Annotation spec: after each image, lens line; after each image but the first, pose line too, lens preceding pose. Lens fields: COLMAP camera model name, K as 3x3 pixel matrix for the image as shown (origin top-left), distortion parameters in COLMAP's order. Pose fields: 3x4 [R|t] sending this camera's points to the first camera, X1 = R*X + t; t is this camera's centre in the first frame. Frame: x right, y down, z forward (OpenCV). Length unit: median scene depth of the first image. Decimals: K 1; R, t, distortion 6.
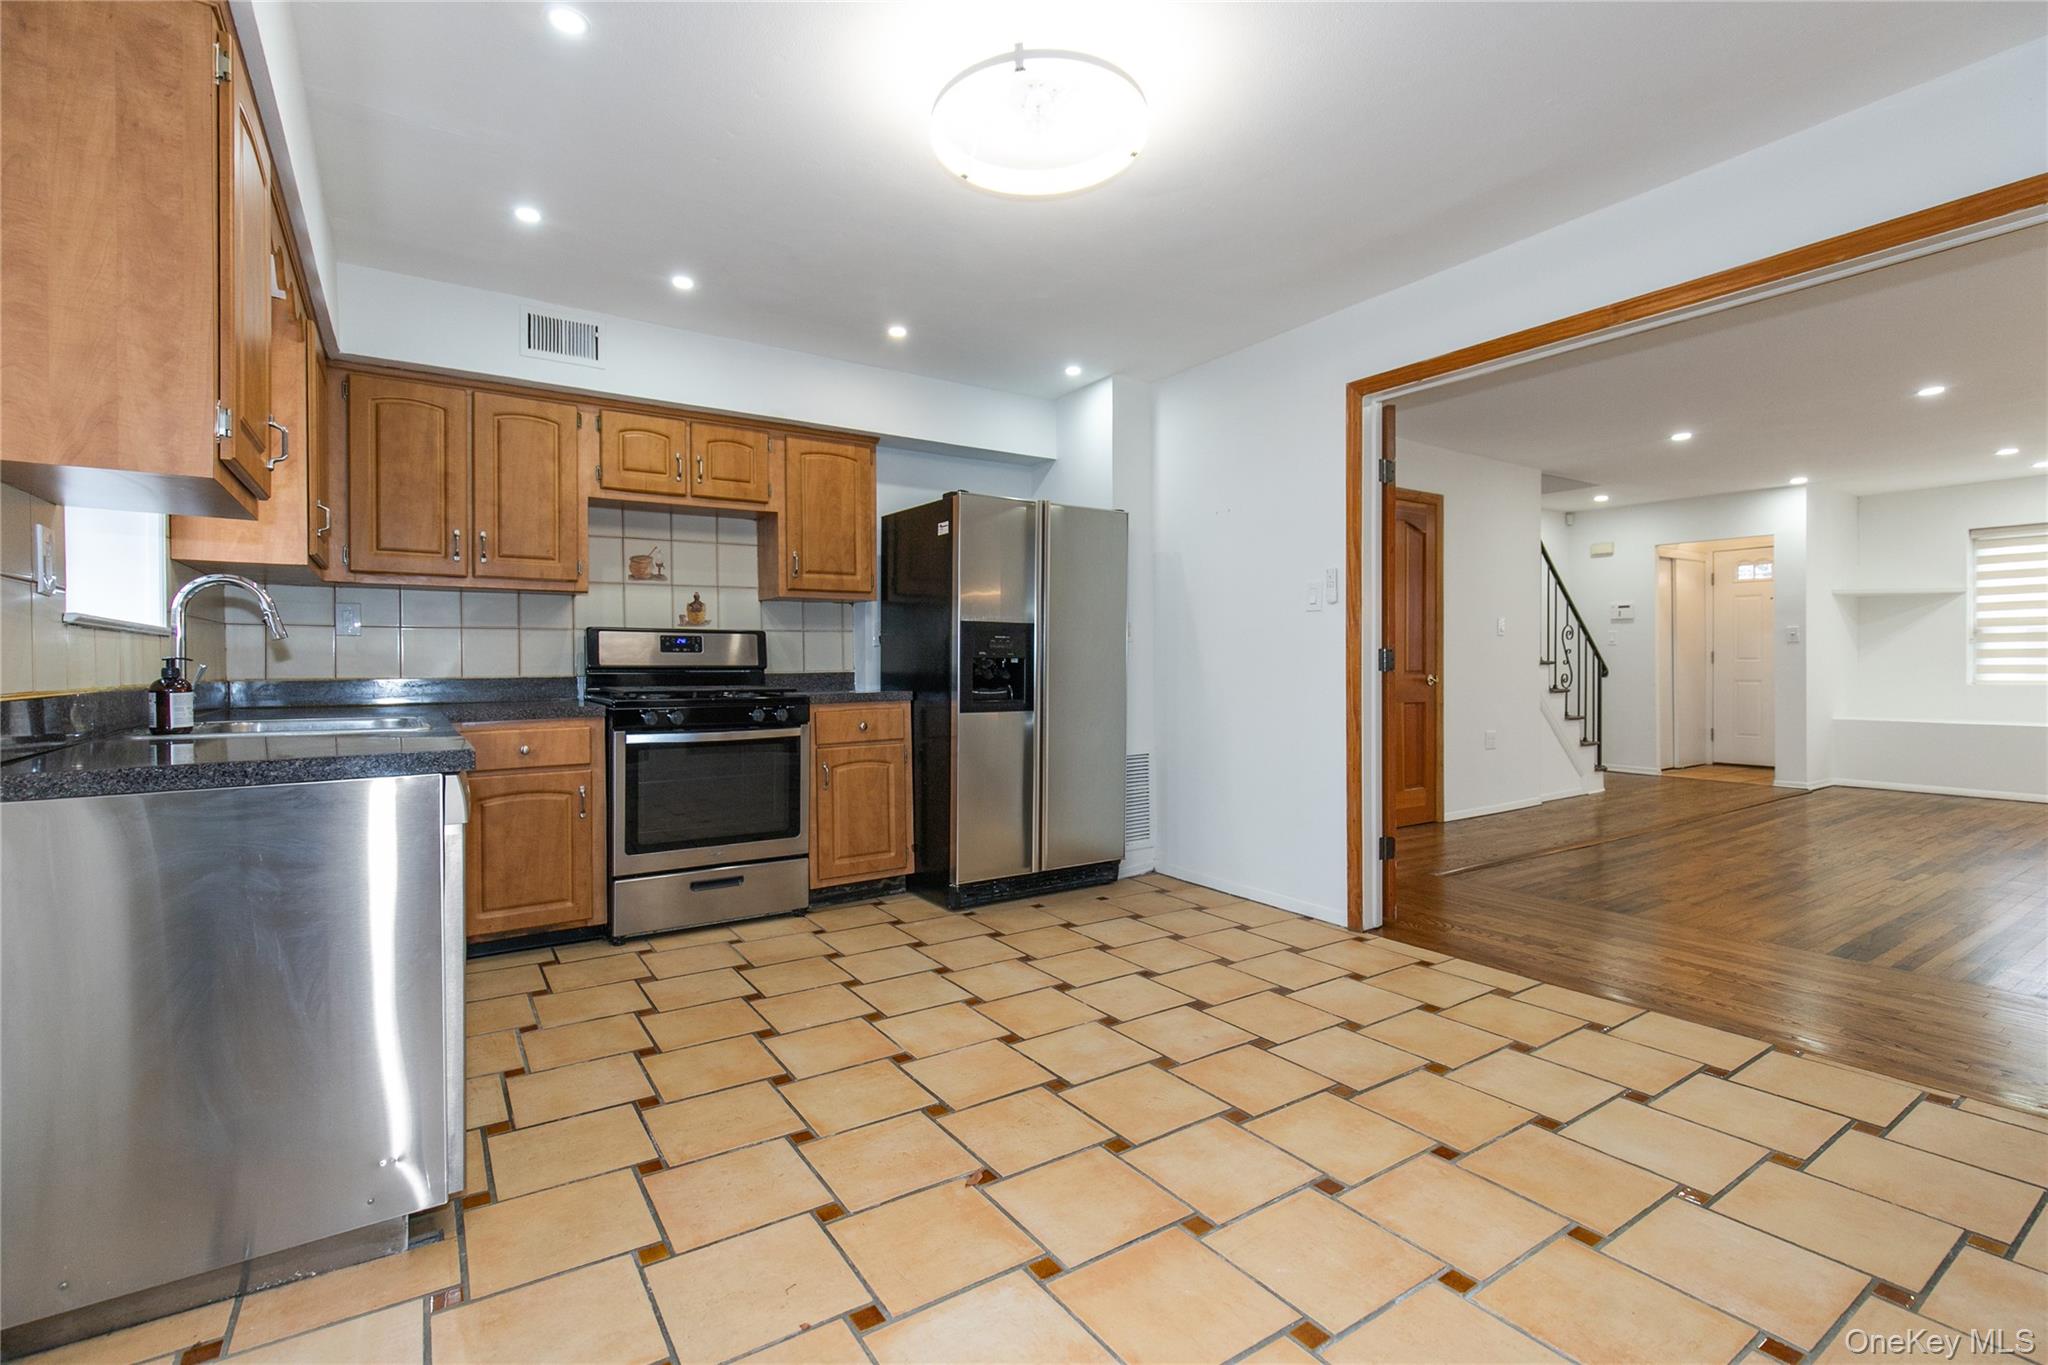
lens RADIAL K [[943.2, 0, 1025.8], [0, 943.2, 668.7], [0, 0, 1]] dist [0.014094, -0.003823]
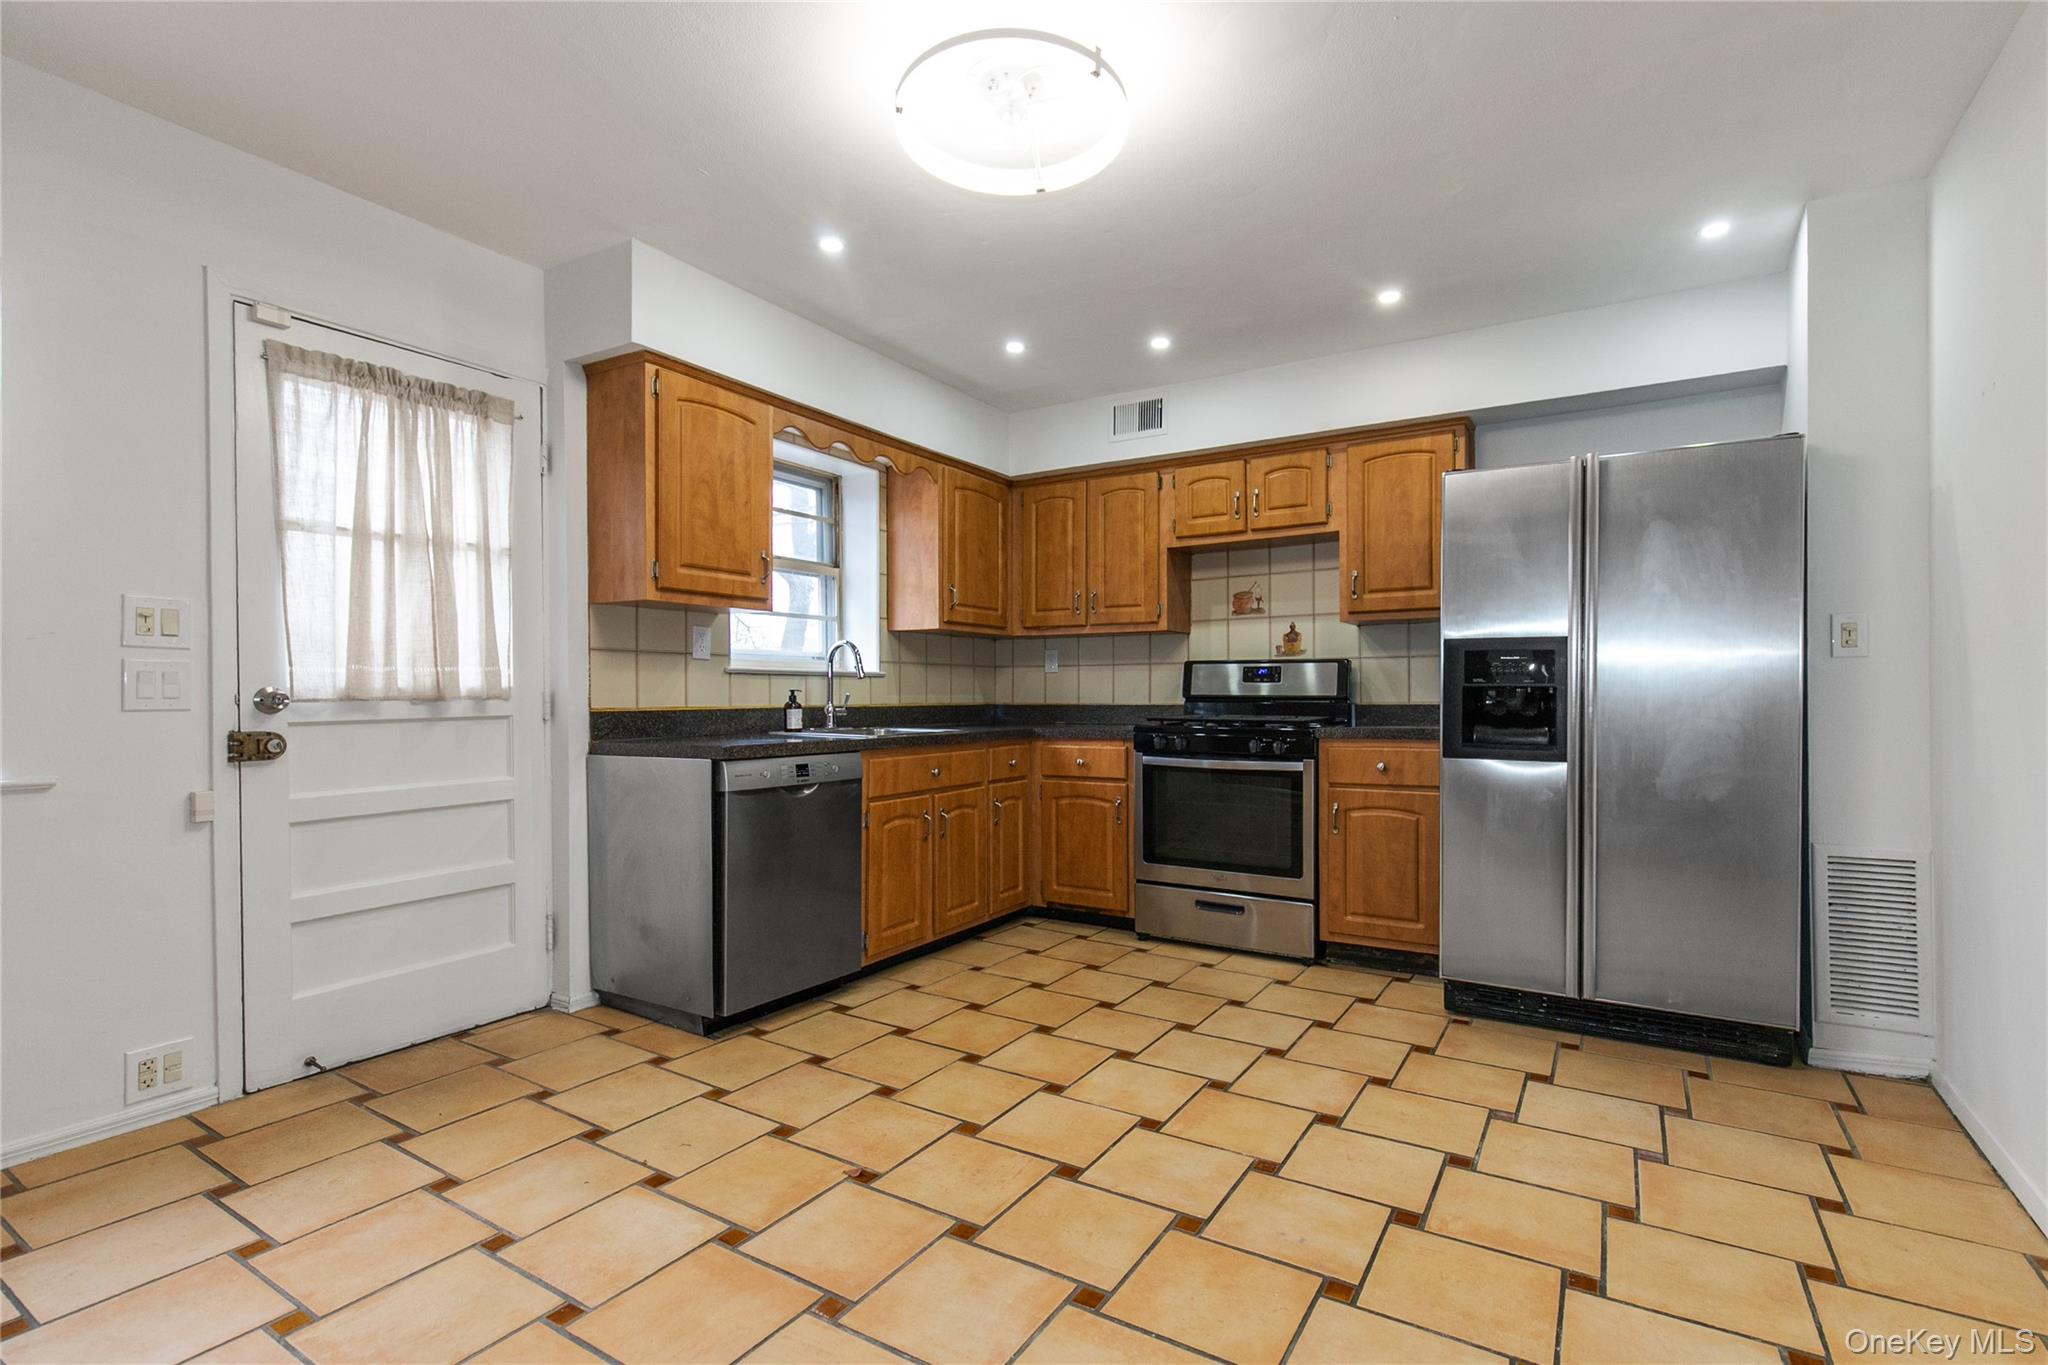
lens RADIAL K [[943.2, 0, 1009.1], [0, 943.2, 696.9], [0, 0, 1]] dist [0.014094, -0.003823]
pose [[0.407874, 0.005832, -0.913020, 0.475640], [-0.005696, 0.999976, 0.003843, -0.004301], [0.913021, 0.003633, 0.407897, 0.340643]]
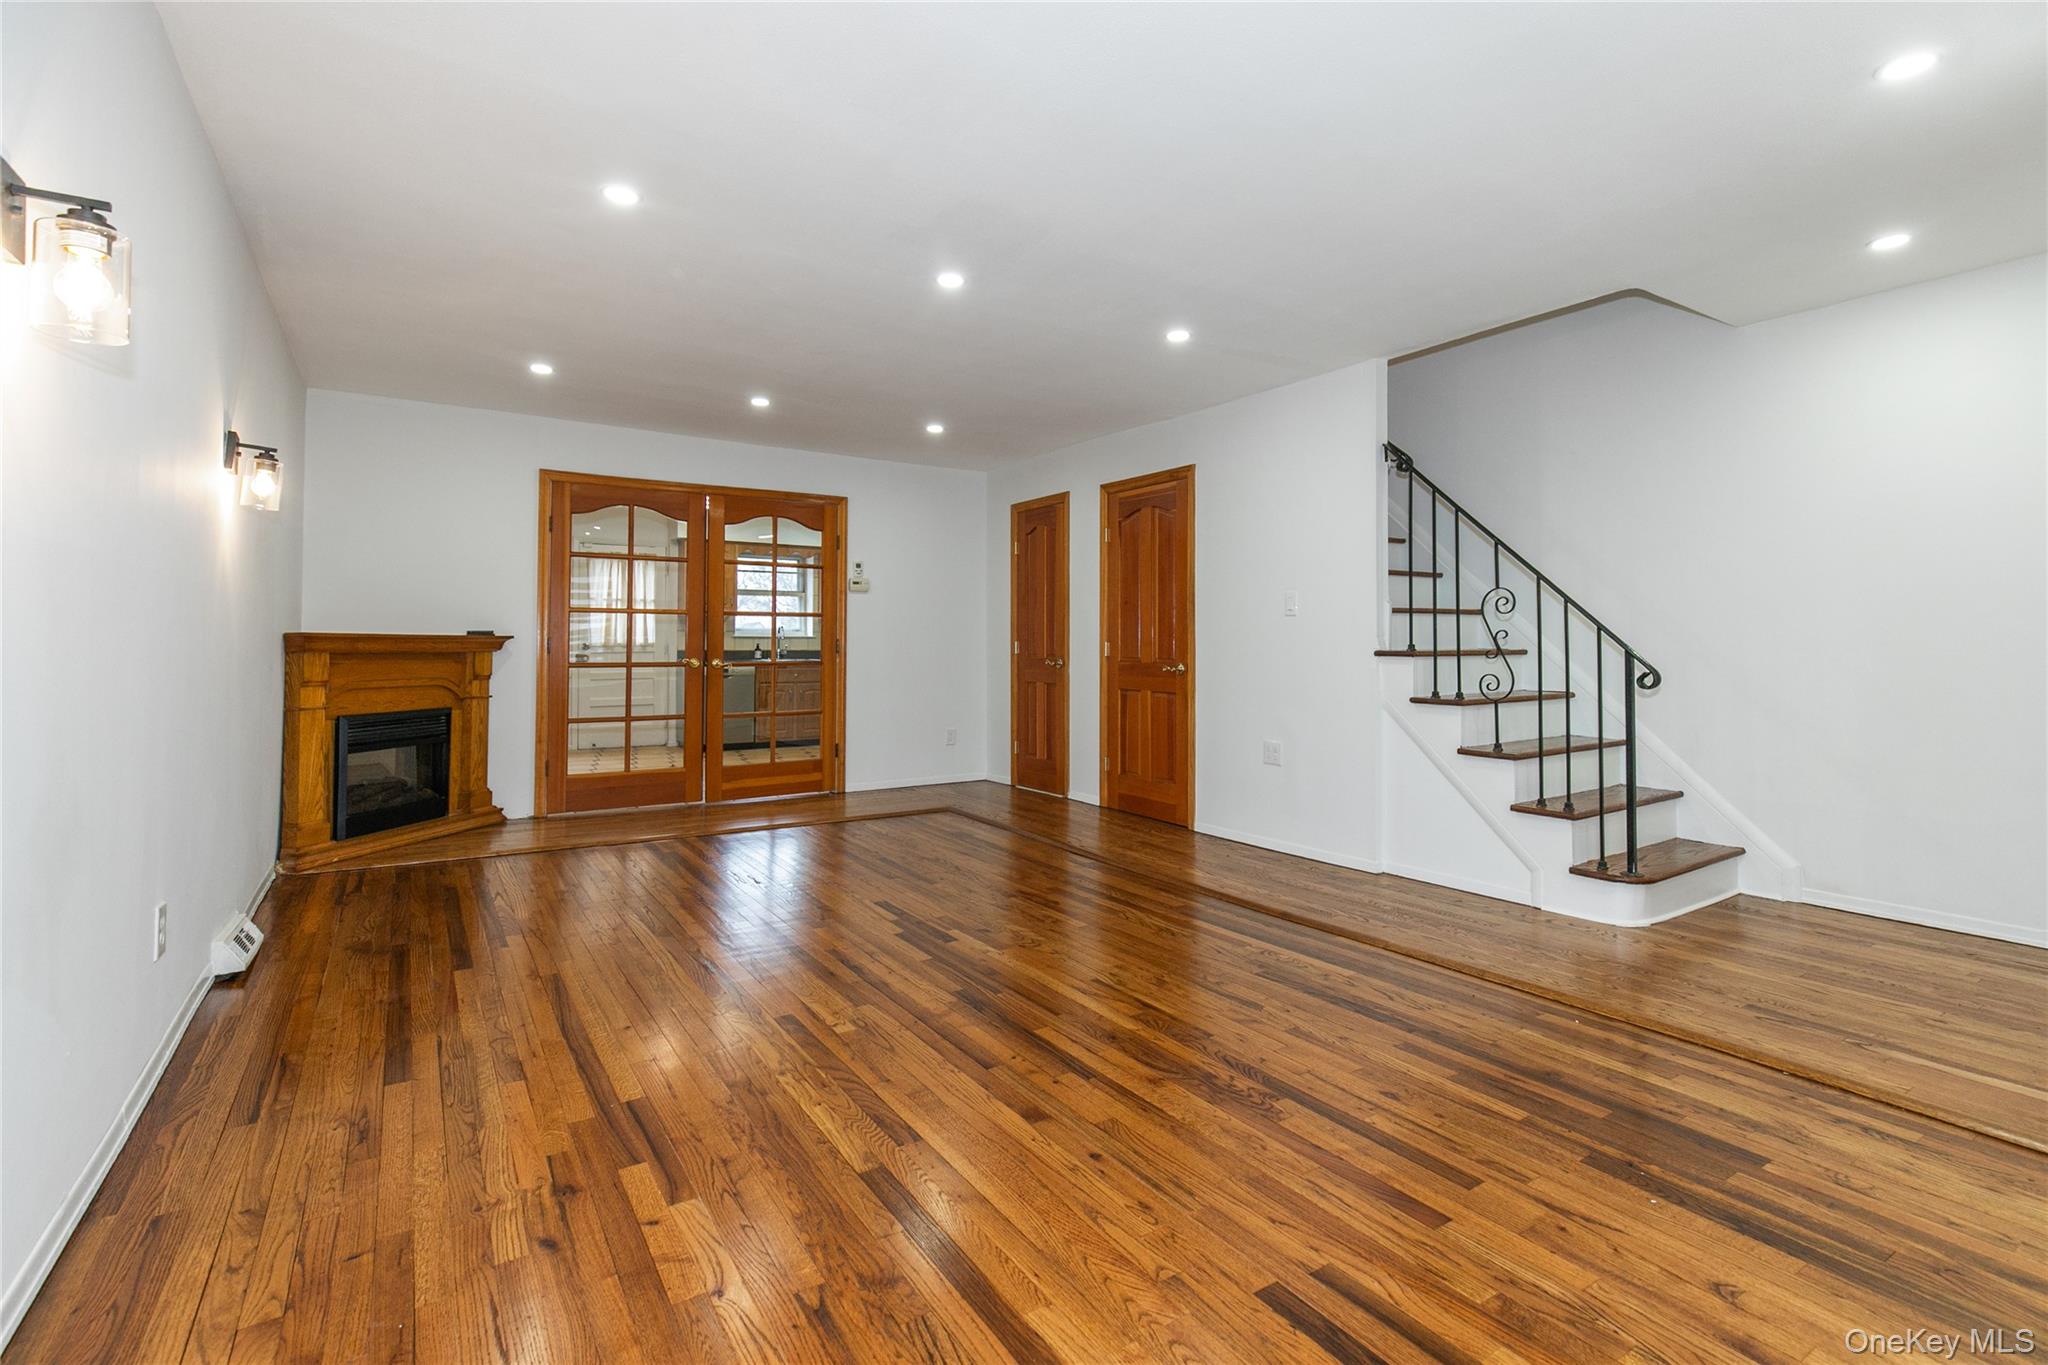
lens RADIAL K [[943.2, 0, 1042.5], [0, 943.2, 624.9], [0, 0, 1]] dist [0.014094, -0.003823]
pose [[-0.021065, -0.018360, -0.999610, 2.054221], [-0.011687, 0.999768, -0.018116, -0.019955], [0.999710, 0.011301, -0.021275, 1.345934]]
